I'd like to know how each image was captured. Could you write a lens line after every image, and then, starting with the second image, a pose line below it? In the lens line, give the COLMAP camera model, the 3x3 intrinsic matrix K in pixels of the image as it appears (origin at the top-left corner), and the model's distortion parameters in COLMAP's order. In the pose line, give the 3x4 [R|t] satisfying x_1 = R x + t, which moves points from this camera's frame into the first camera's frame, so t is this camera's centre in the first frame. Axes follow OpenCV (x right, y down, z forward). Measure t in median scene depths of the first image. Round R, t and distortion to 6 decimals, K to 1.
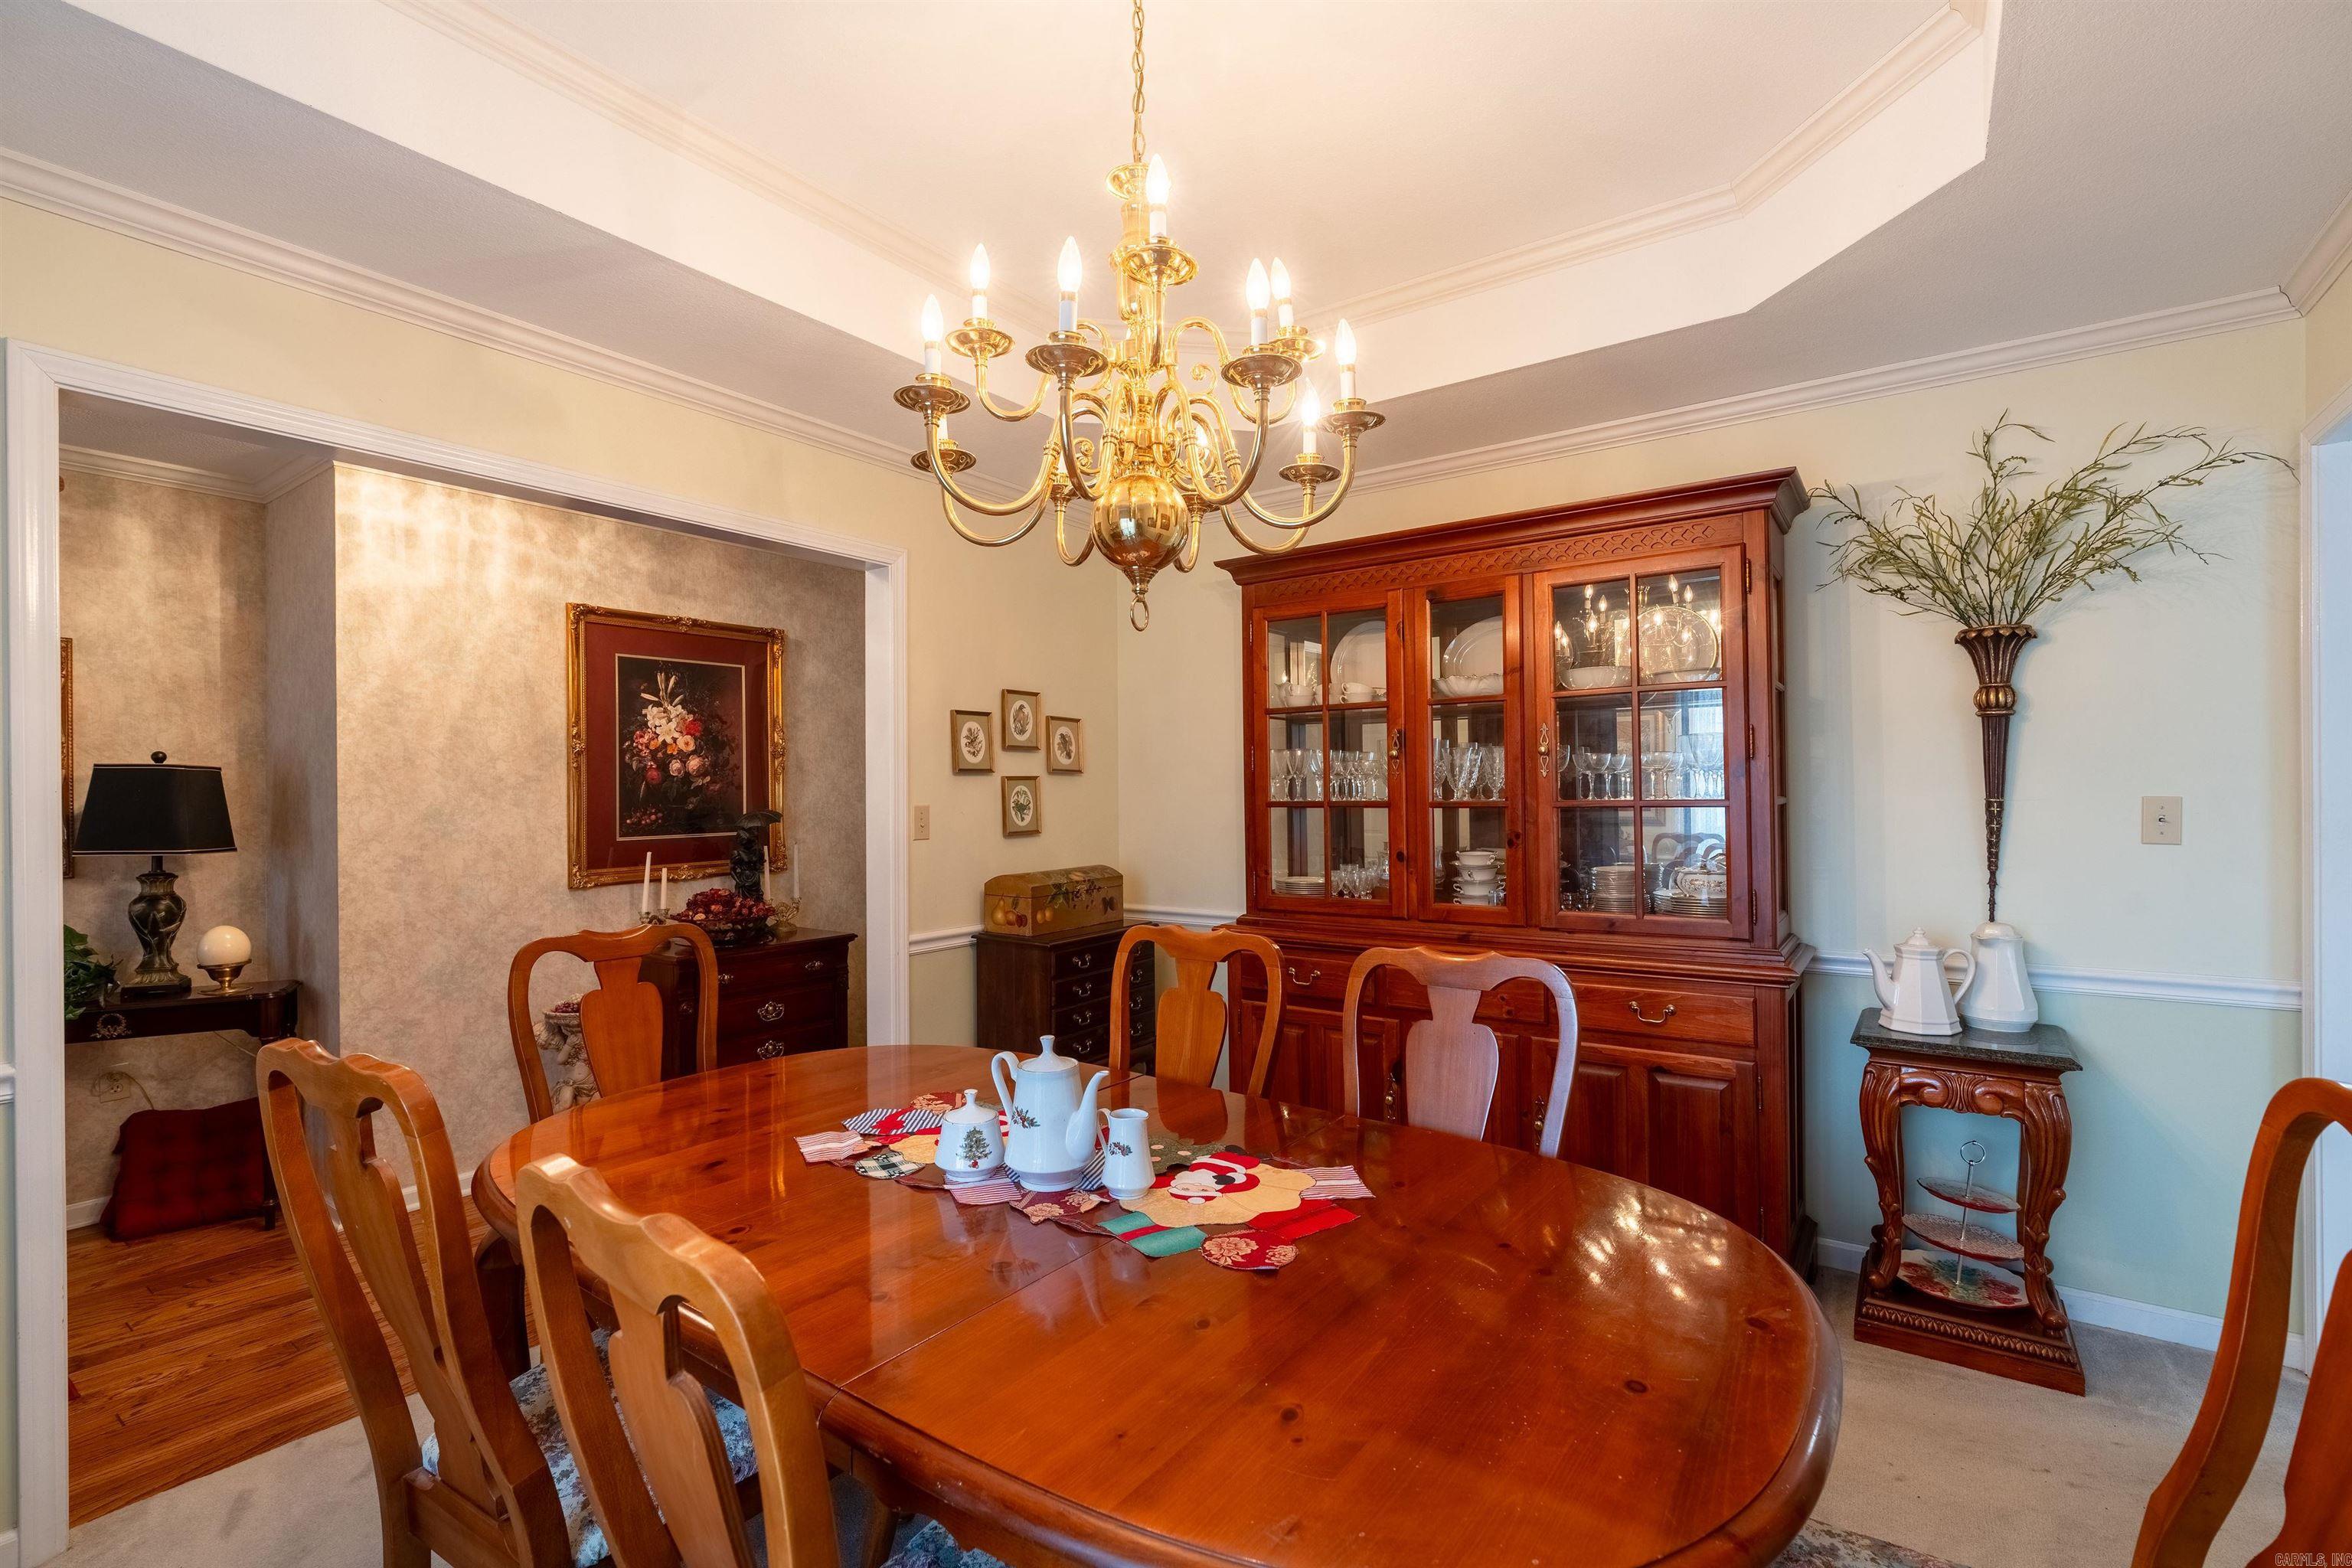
lens RADIAL K [[1057.2, 0, 1190.0], [0, 1057.2, 784.9], [0, 0, 1]] dist [-0.011036, 0.004721]
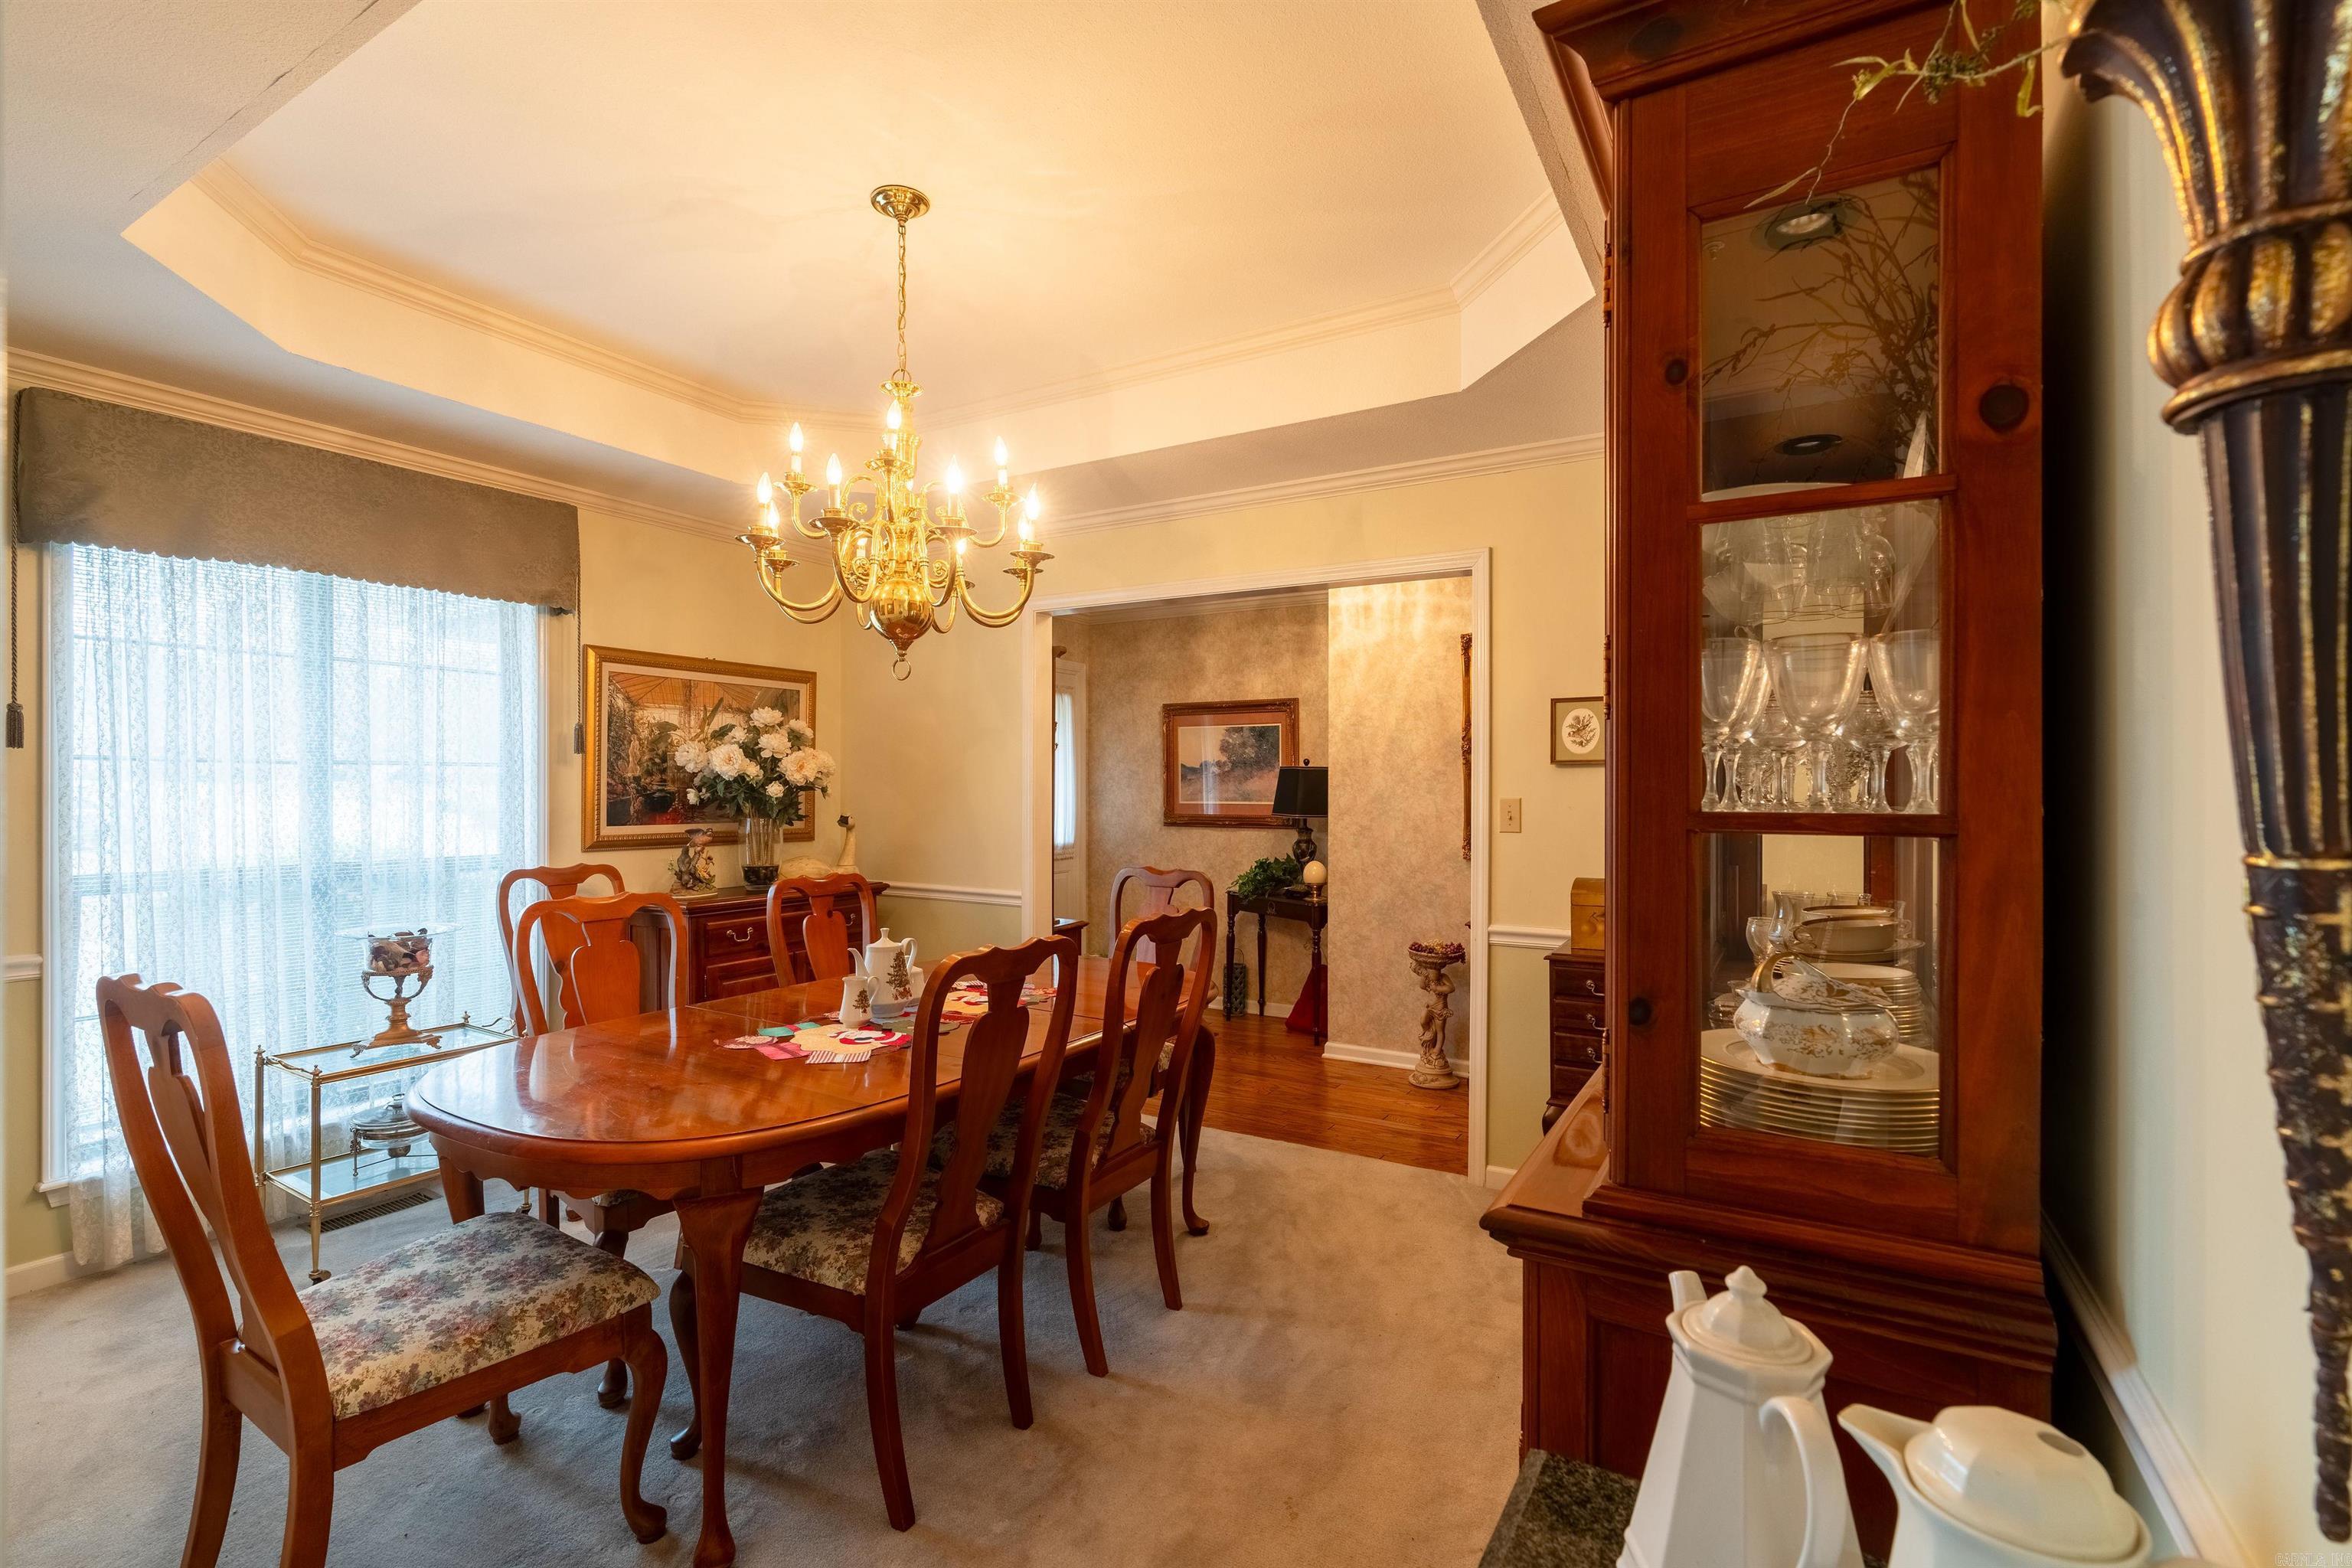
lens RADIAL K [[1057.2, 0, 1168.9], [0, 1057.2, 788.6], [0, 0, 1]] dist [-0.011036, 0.004721]
pose [[0.088841, 0.009600, -0.996000, 0.700345], [0.005380, 0.999934, 0.010118, -0.001313], [0.996031, -0.006257, 0.088783, 0.572587]]
